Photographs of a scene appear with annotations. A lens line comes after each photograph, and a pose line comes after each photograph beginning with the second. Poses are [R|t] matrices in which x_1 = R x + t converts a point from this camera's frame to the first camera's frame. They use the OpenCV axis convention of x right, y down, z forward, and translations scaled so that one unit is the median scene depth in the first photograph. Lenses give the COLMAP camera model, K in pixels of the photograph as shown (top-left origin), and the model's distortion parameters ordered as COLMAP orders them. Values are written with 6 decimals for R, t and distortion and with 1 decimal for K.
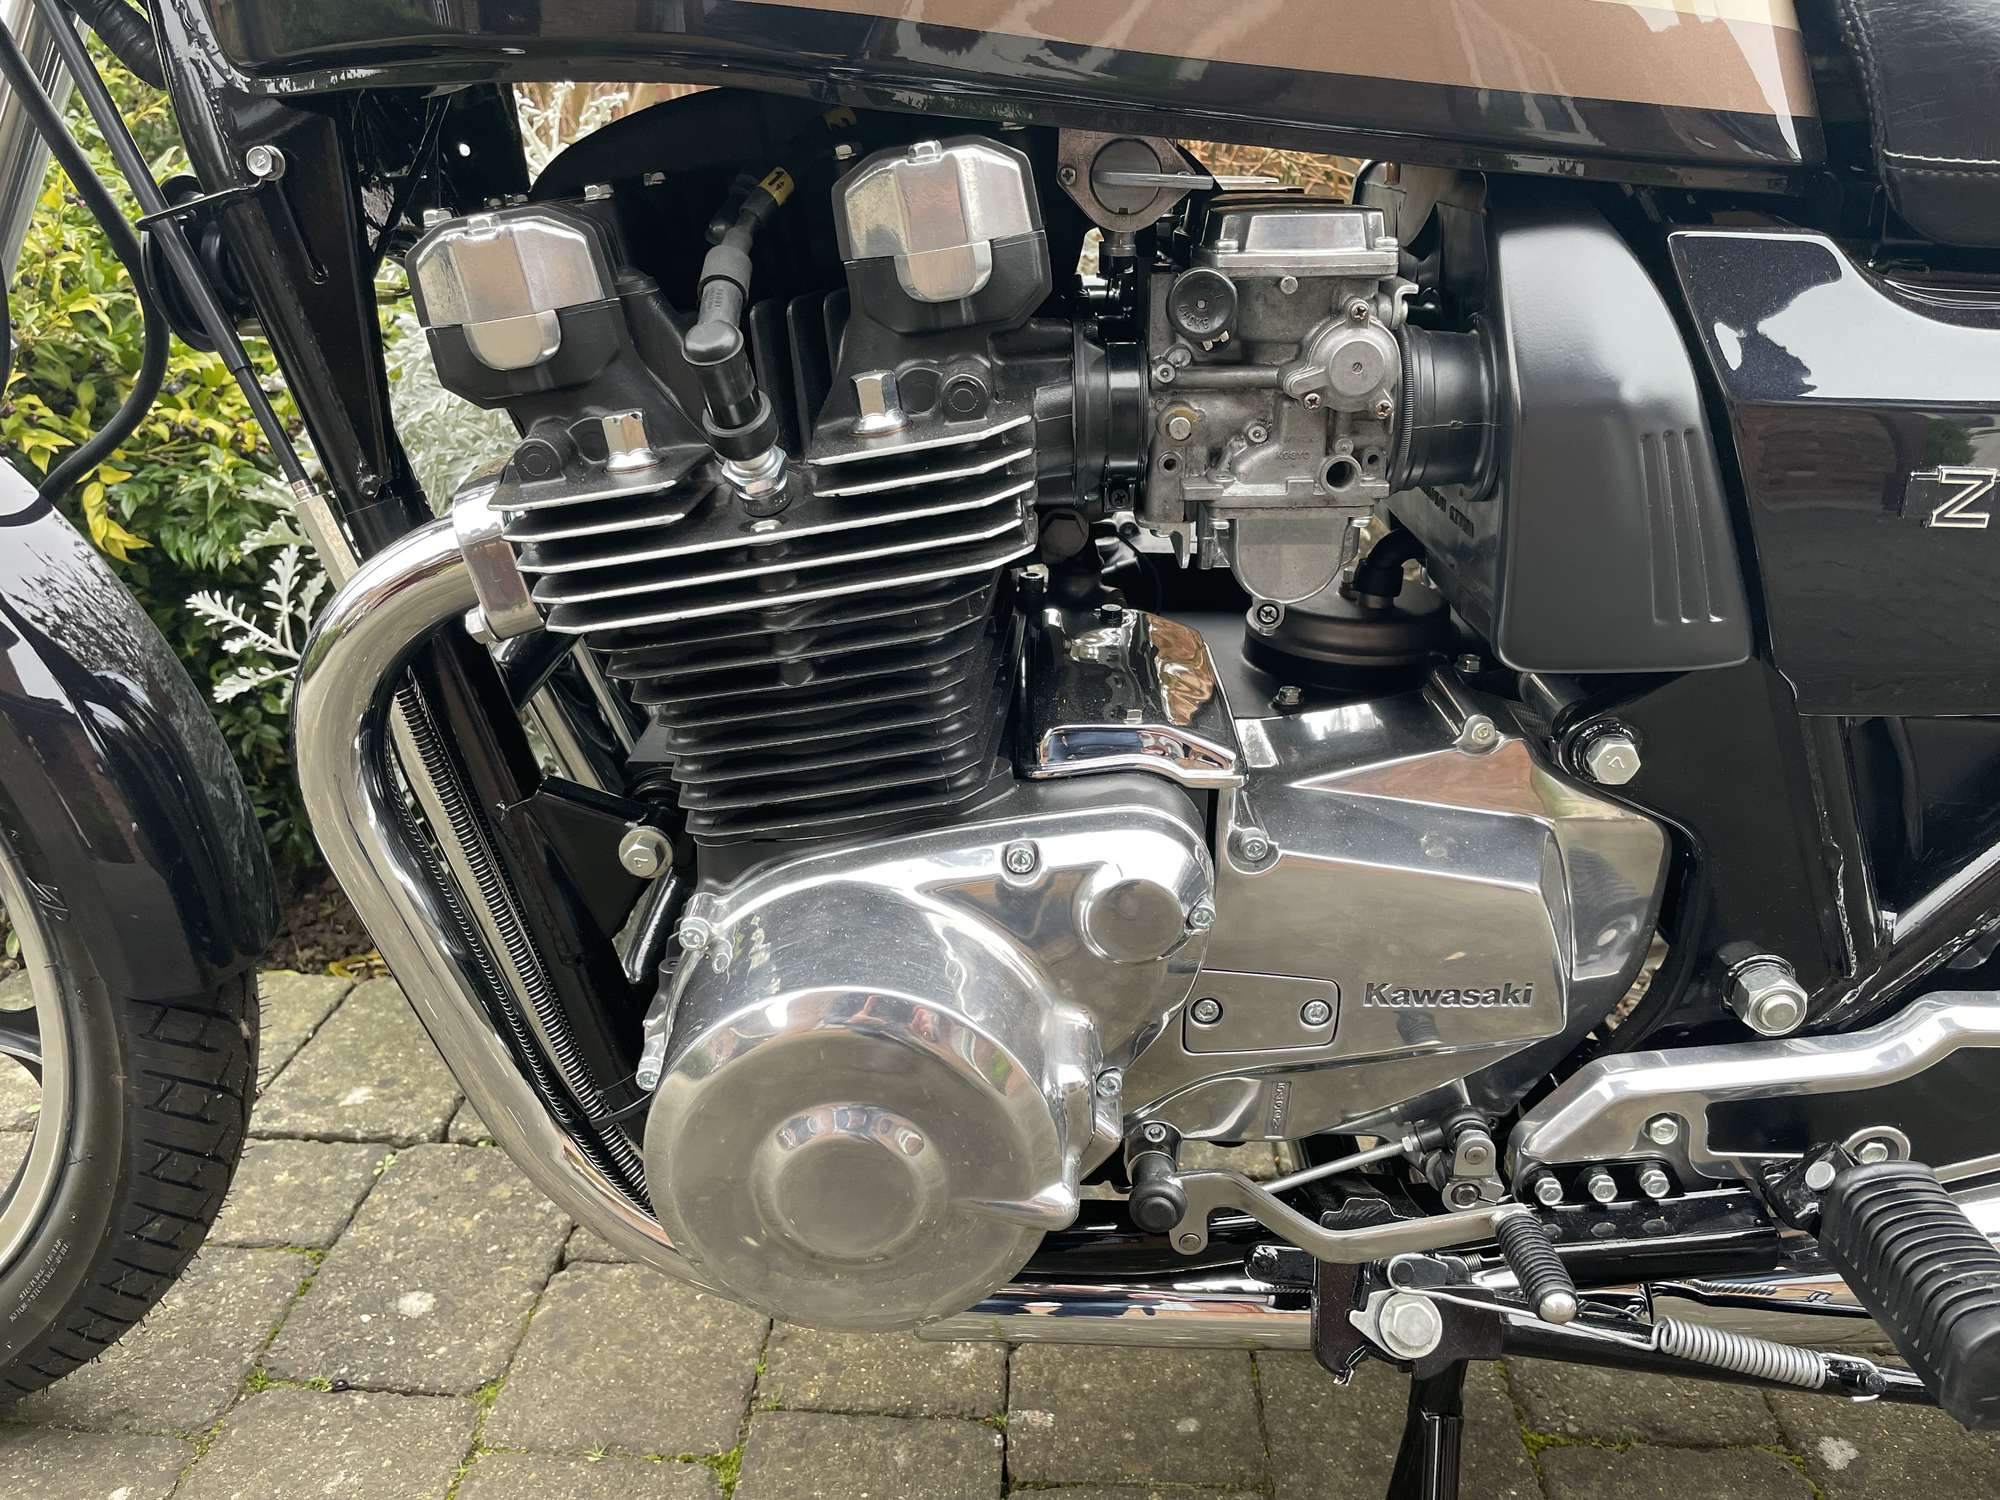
lens RADIAL K [[1551.9, 0, 1009.7], [0, 1551.9, 739.4], [0, 0, 1]] dist [0.074661, -0.105252]
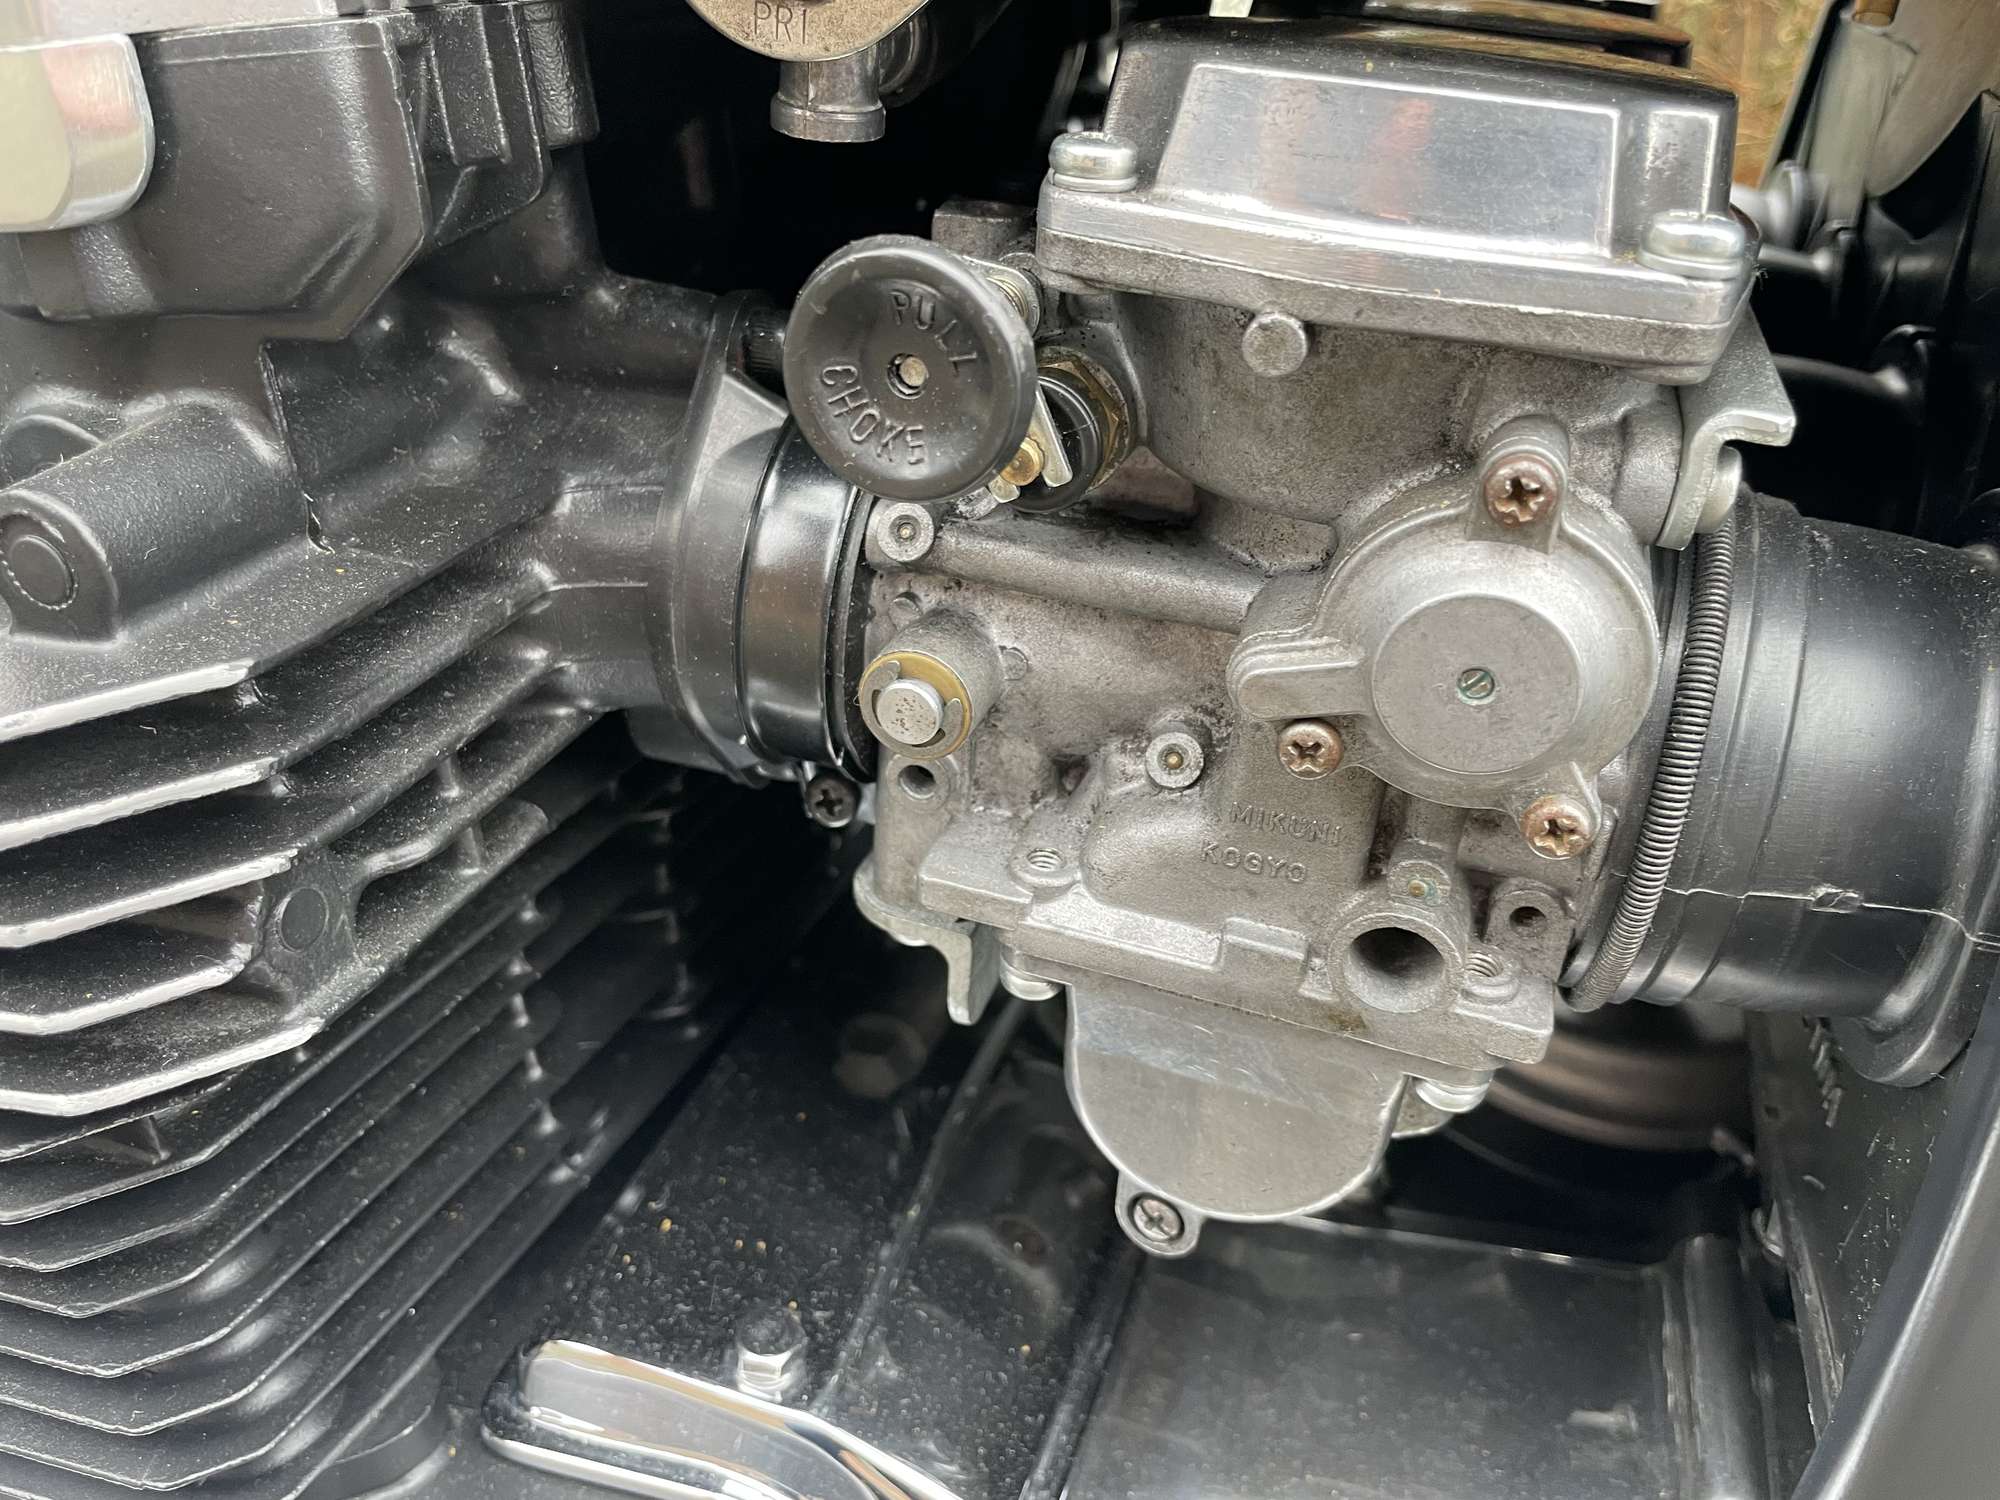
lens RADIAL K [[1551.9, 0, 1009.7], [0, 1551.9, 739.4], [0, 0, 1]] dist [0.074661, -0.105252]
pose [[0.949173, 0.220737, -0.224380, 0.201575], [-0.190486, 0.970347, 0.148801, -0.245458], [0.250572, -0.098497, 0.963074, 0.693901]]
